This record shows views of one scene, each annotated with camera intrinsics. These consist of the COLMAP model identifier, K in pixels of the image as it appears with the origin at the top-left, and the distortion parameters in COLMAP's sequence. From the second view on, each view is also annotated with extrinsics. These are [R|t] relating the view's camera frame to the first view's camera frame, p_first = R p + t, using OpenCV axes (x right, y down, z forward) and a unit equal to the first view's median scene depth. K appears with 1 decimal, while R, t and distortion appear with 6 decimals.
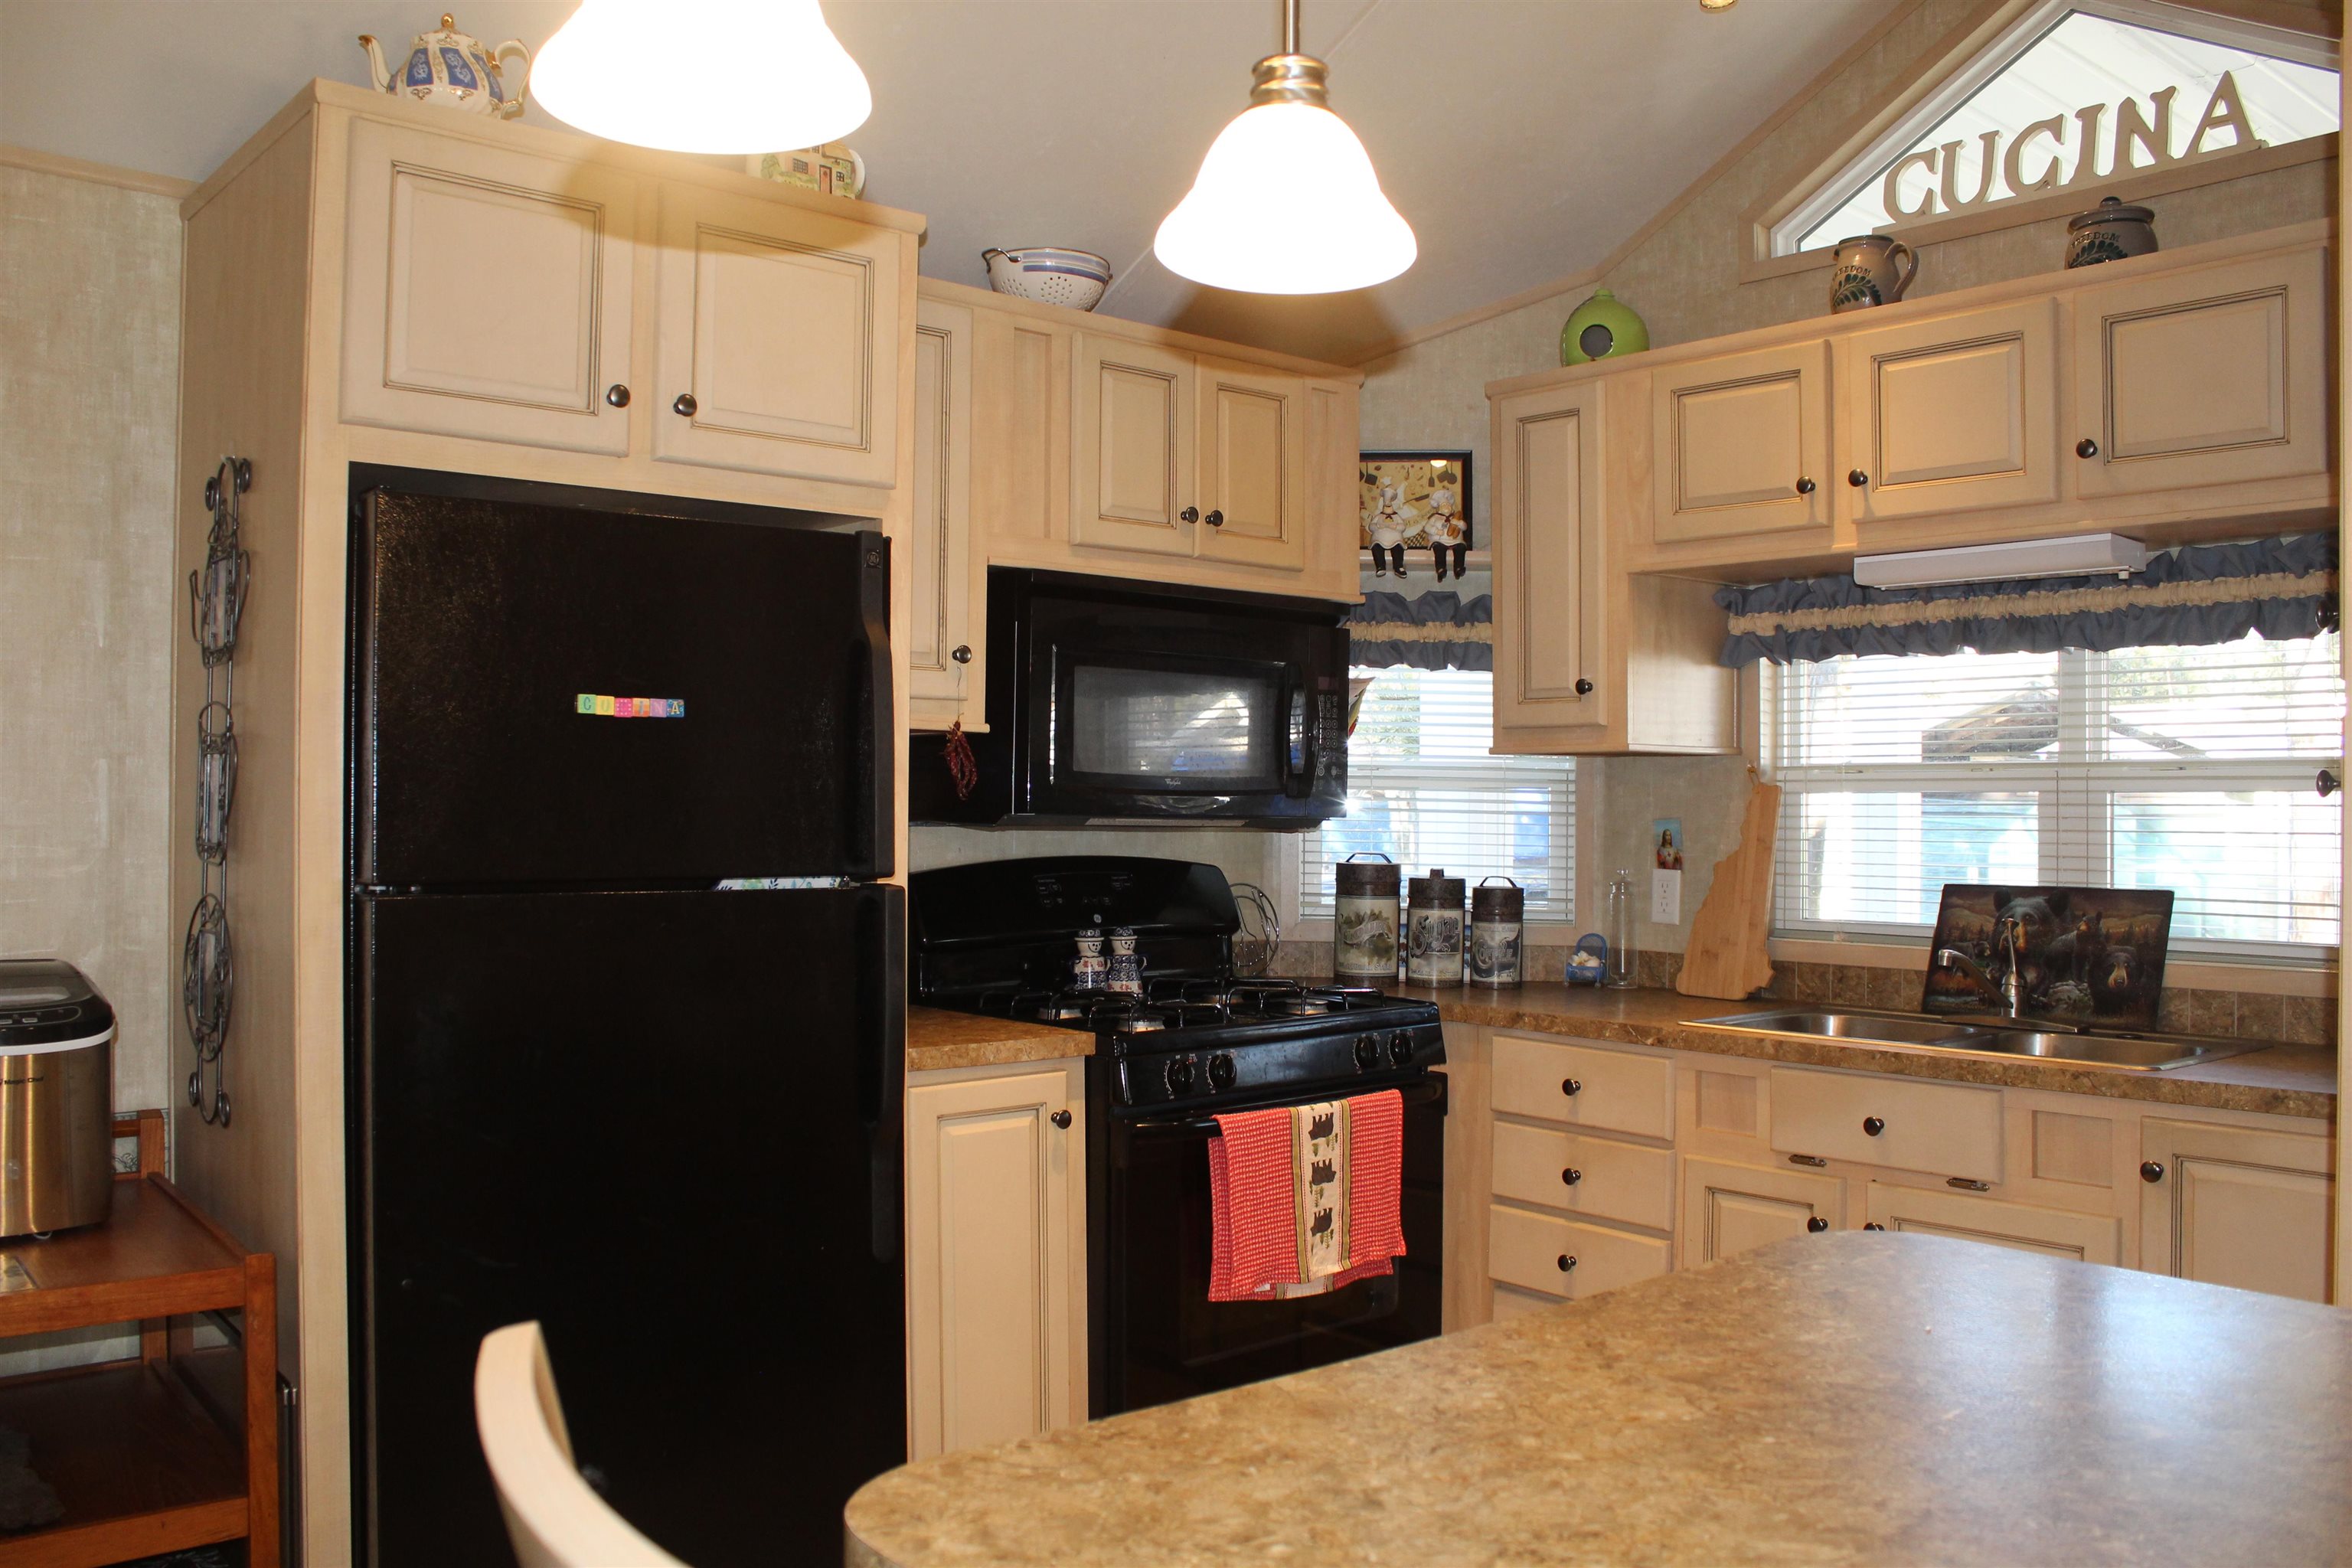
lens RADIAL K [[1940.2, 0, 1165.3], [0, 1940.2, 788.6], [0, 0, 1]] dist [-0.165249, 0.142137]
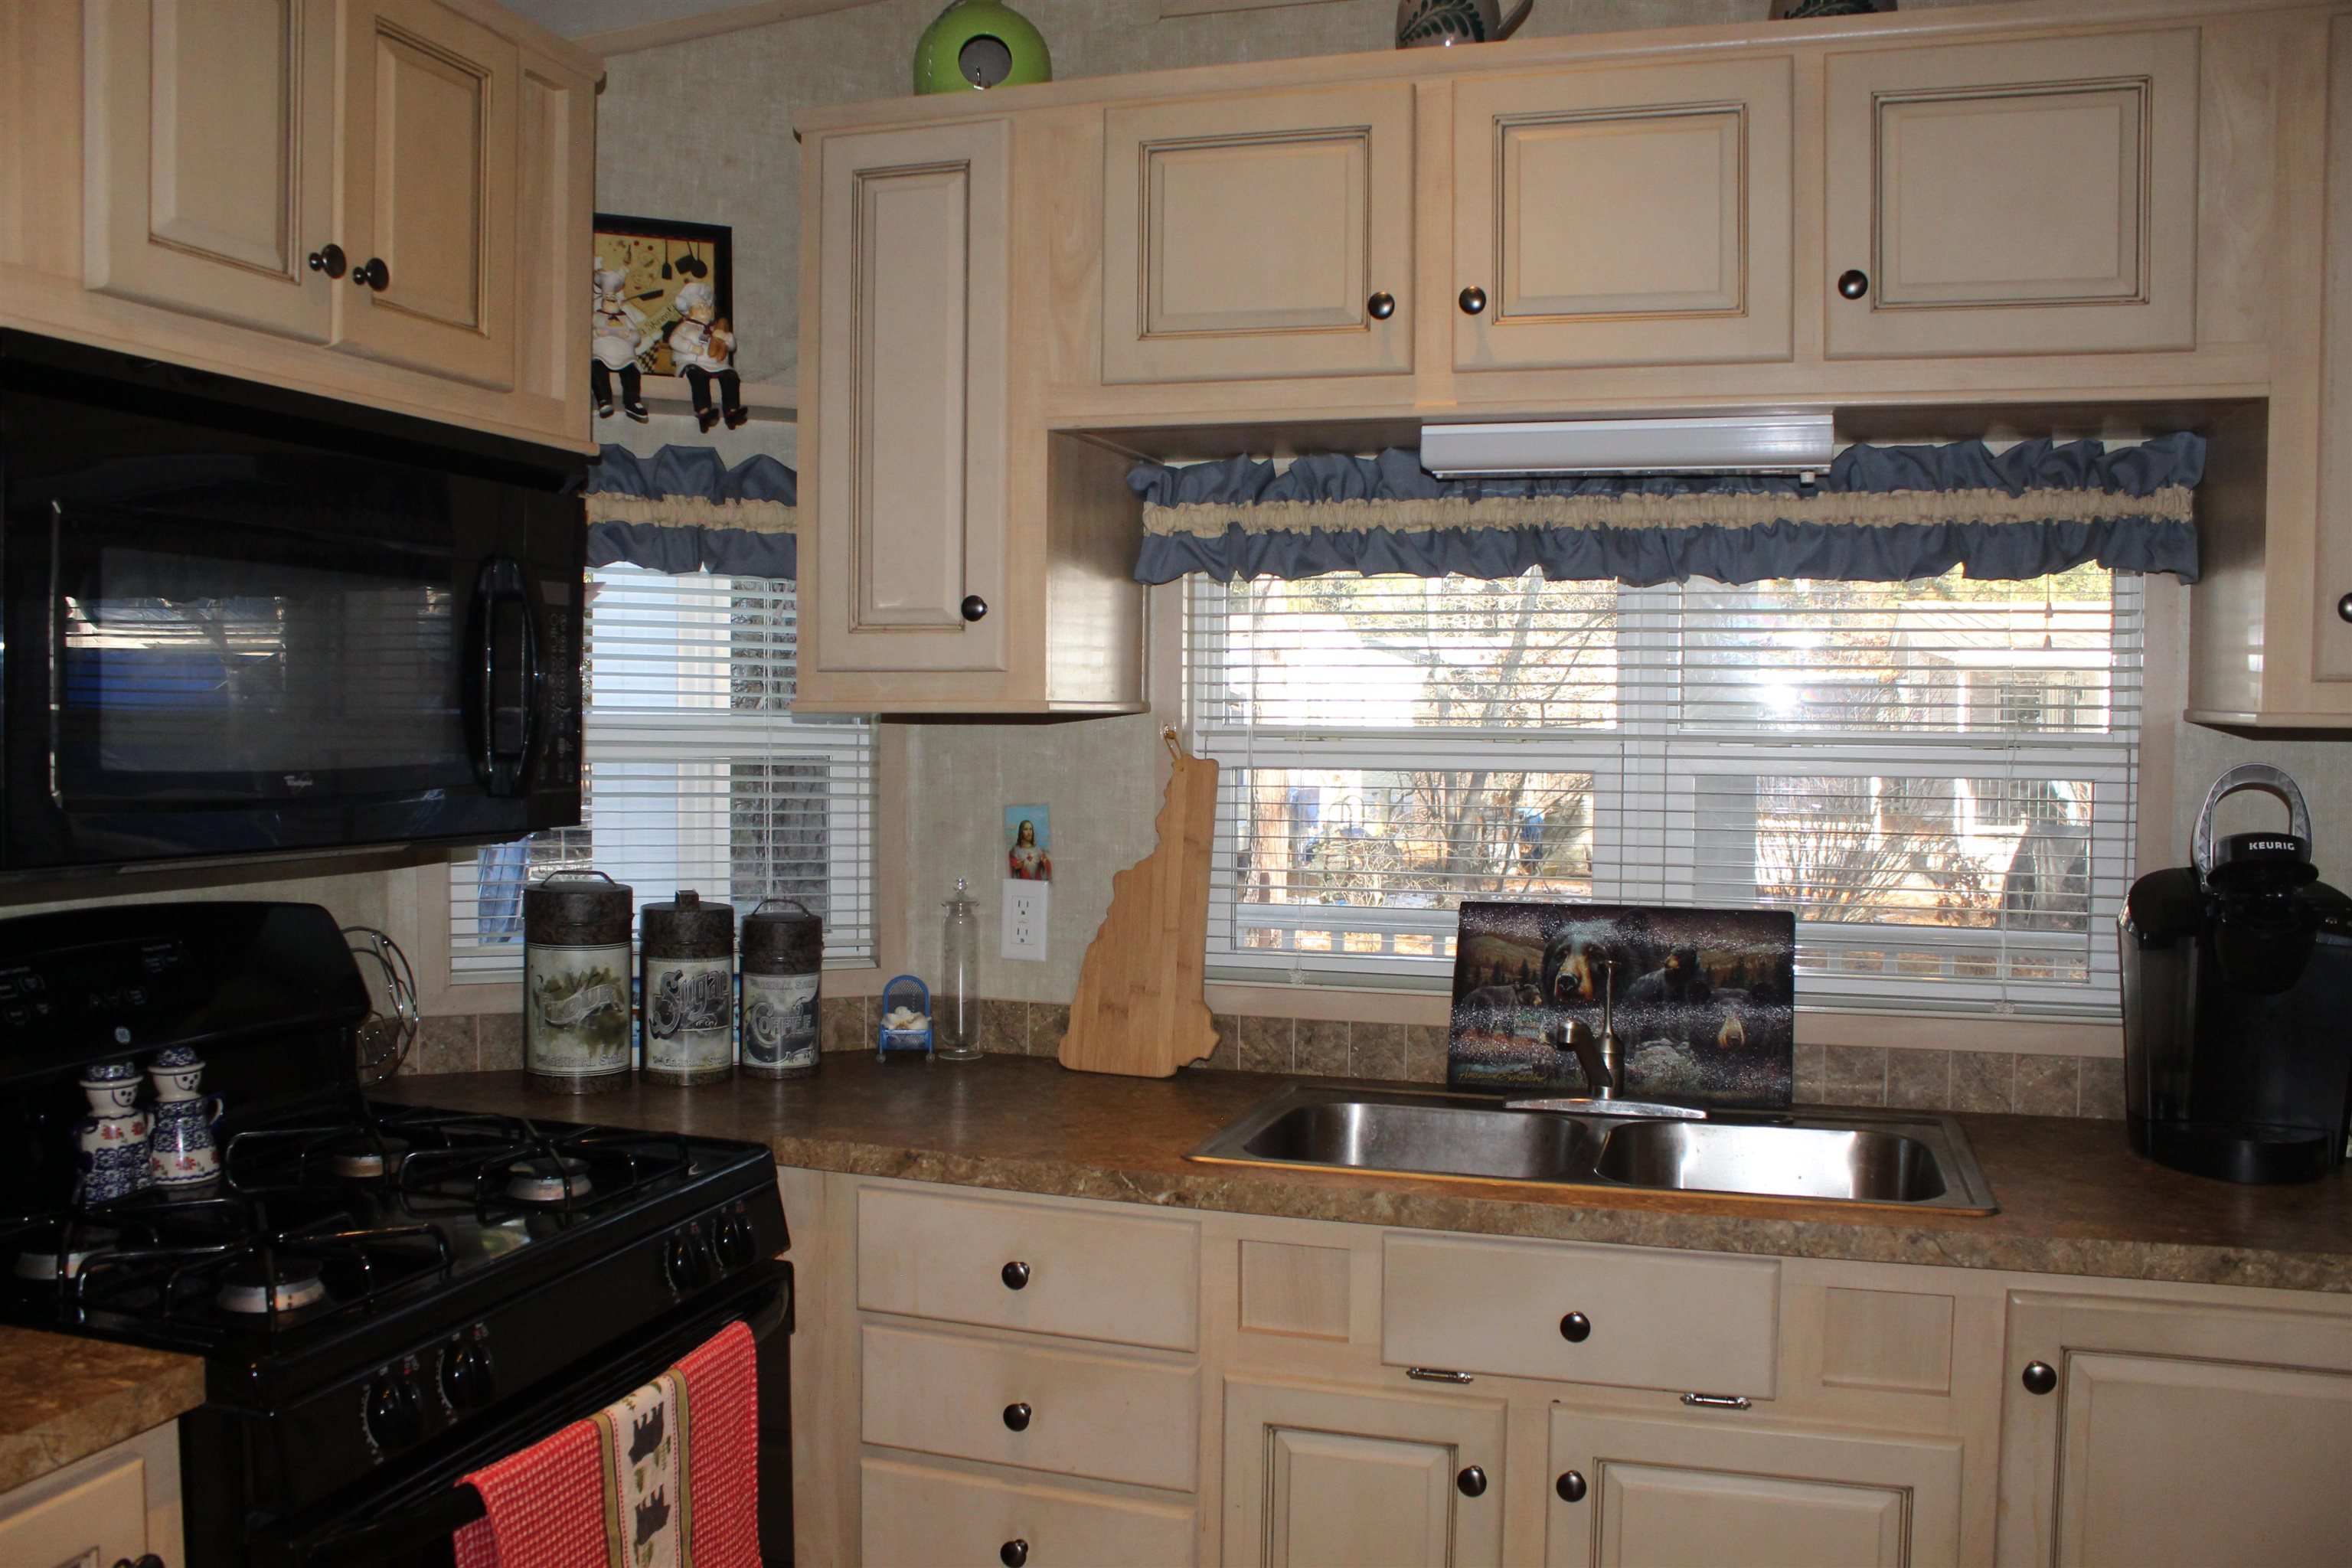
lens RADIAL K [[1940.2, 0, 1165.3], [0, 1940.2, 788.6], [0, 0, 1]] dist [-0.165249, 0.142137]
pose [[0.847973, -0.020961, 0.529625, -0.063125], [-0.006393, 0.998741, 0.049763, -0.026735], [-0.530001, -0.045584, 0.846771, 0.442810]]
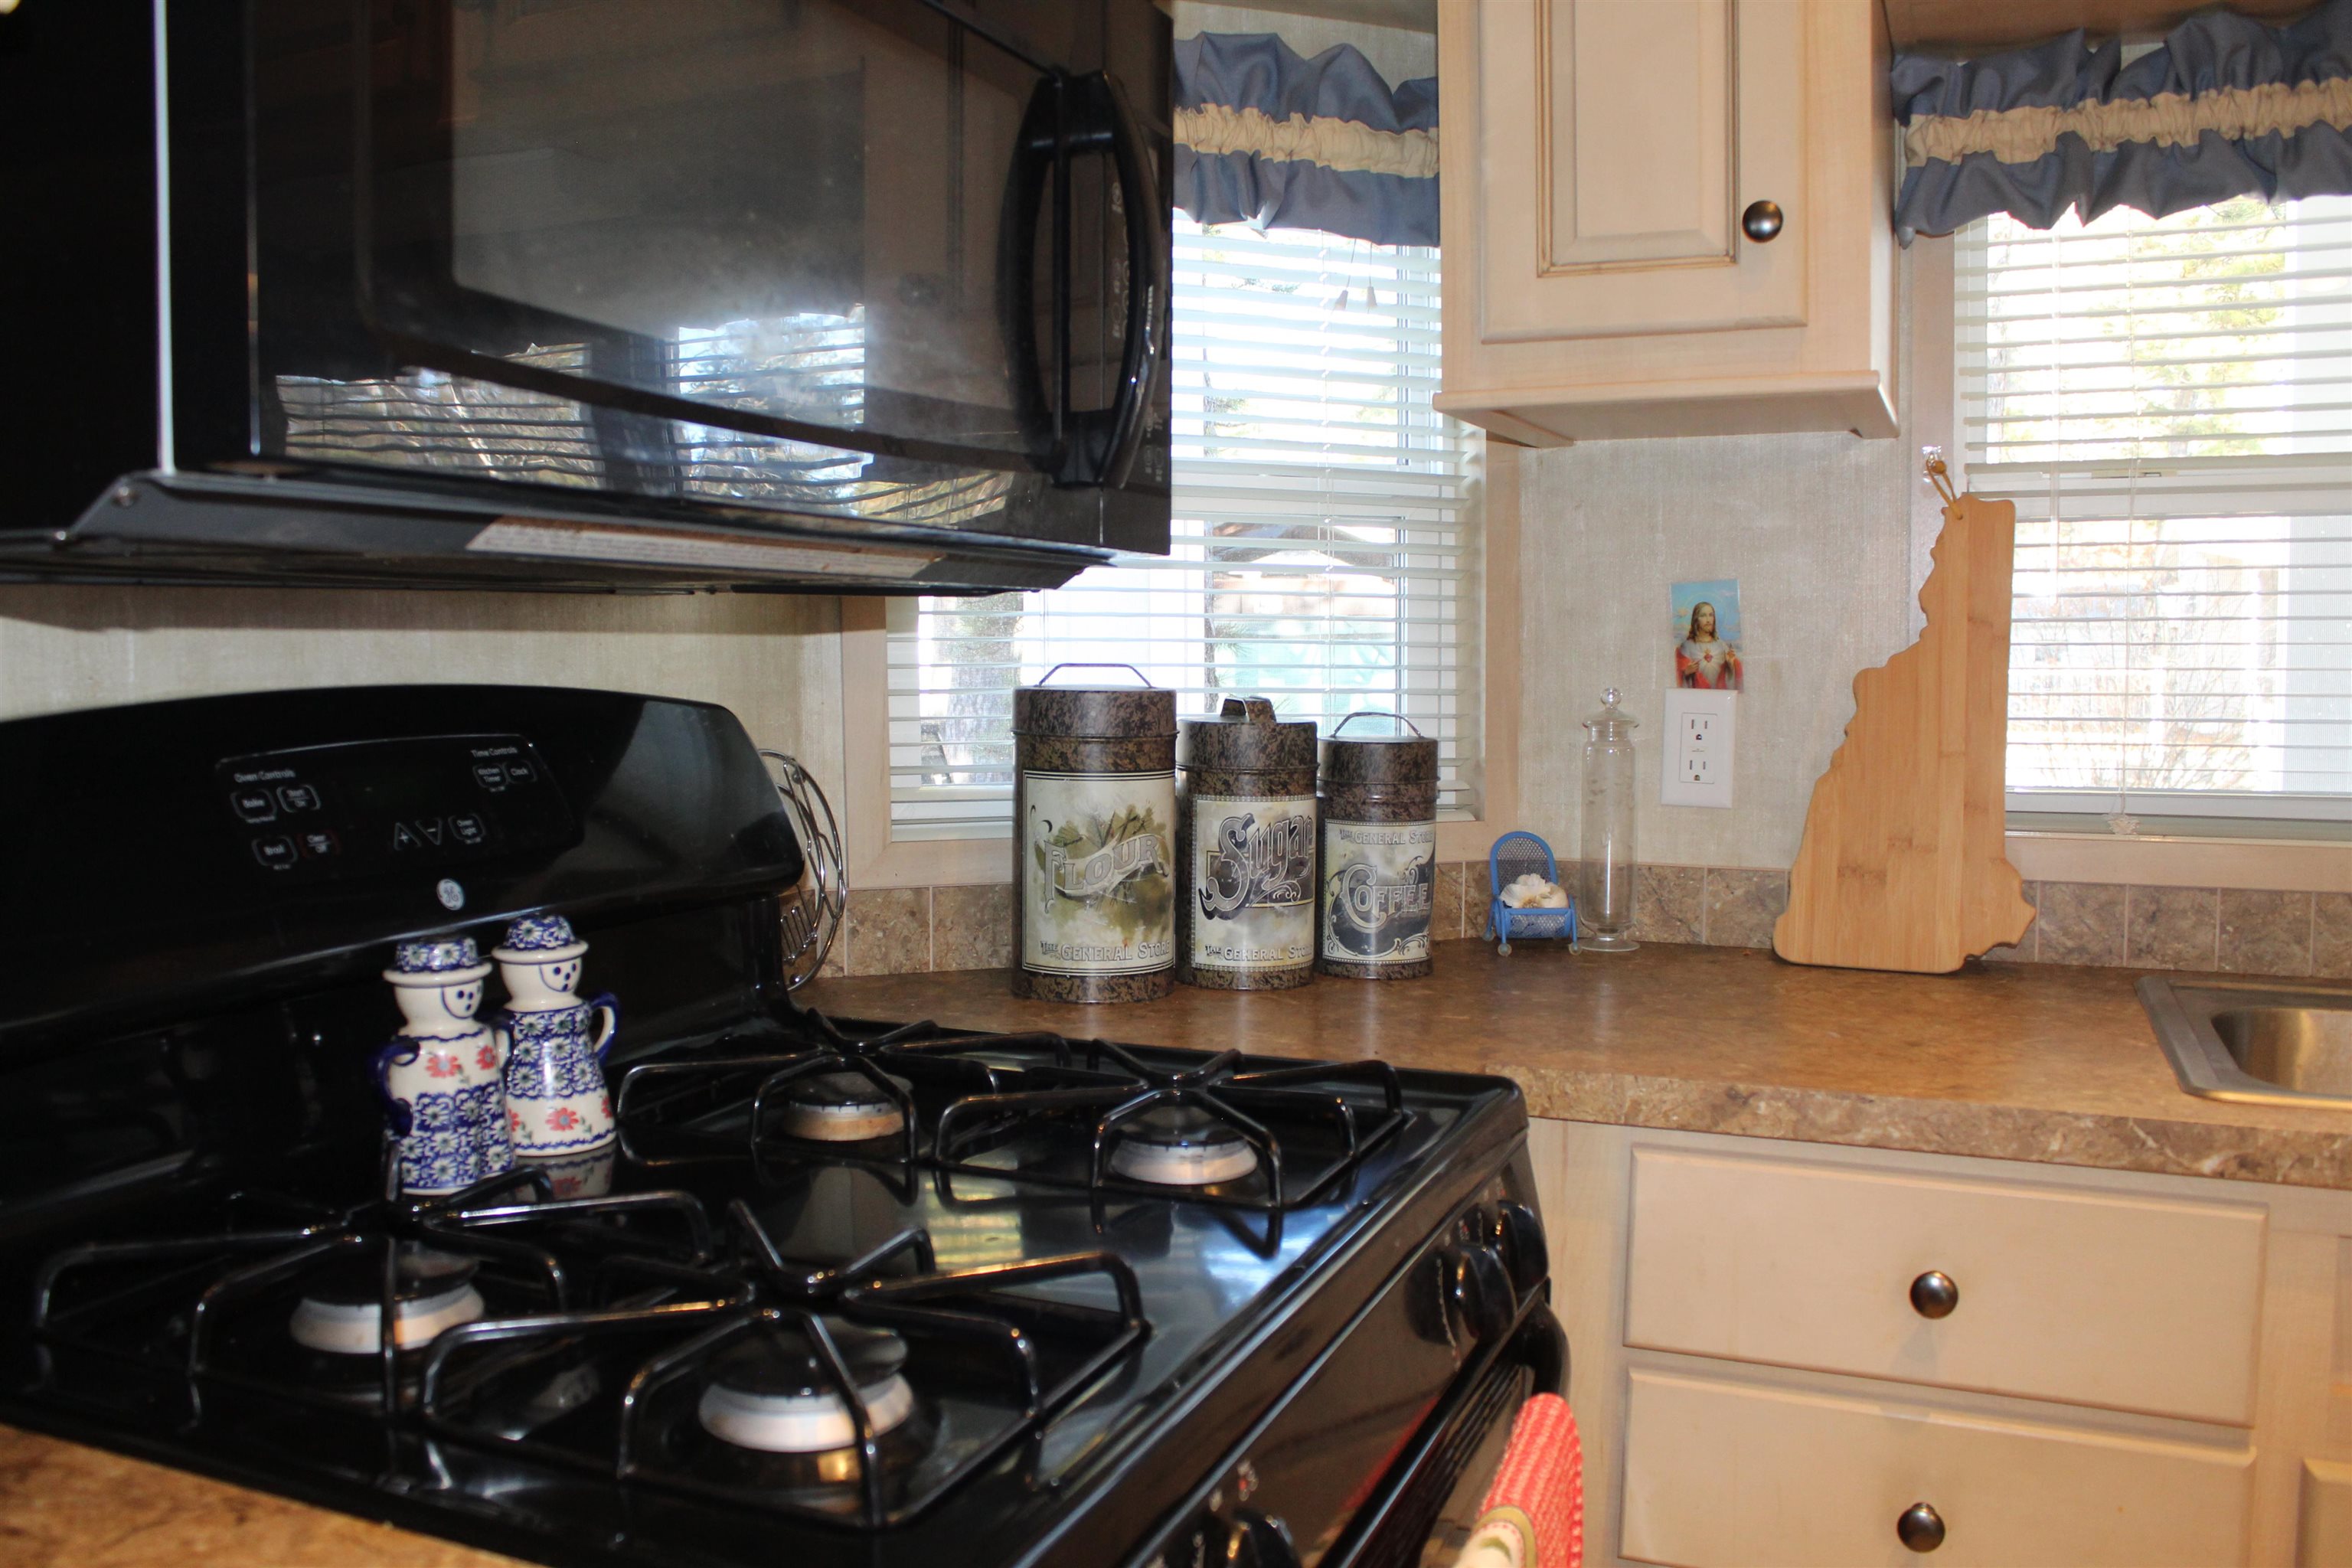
lens RADIAL K [[1940.2, 0, 1165.3], [0, 1940.2, 788.6], [0, 0, 1]] dist [-0.165249, 0.142137]
pose [[0.896319, -0.046538, 0.440960, -0.066199], [0.008891, 0.996163, 0.087062, 0.027214], [-0.443320, -0.074115, 0.893294, 0.713063]]
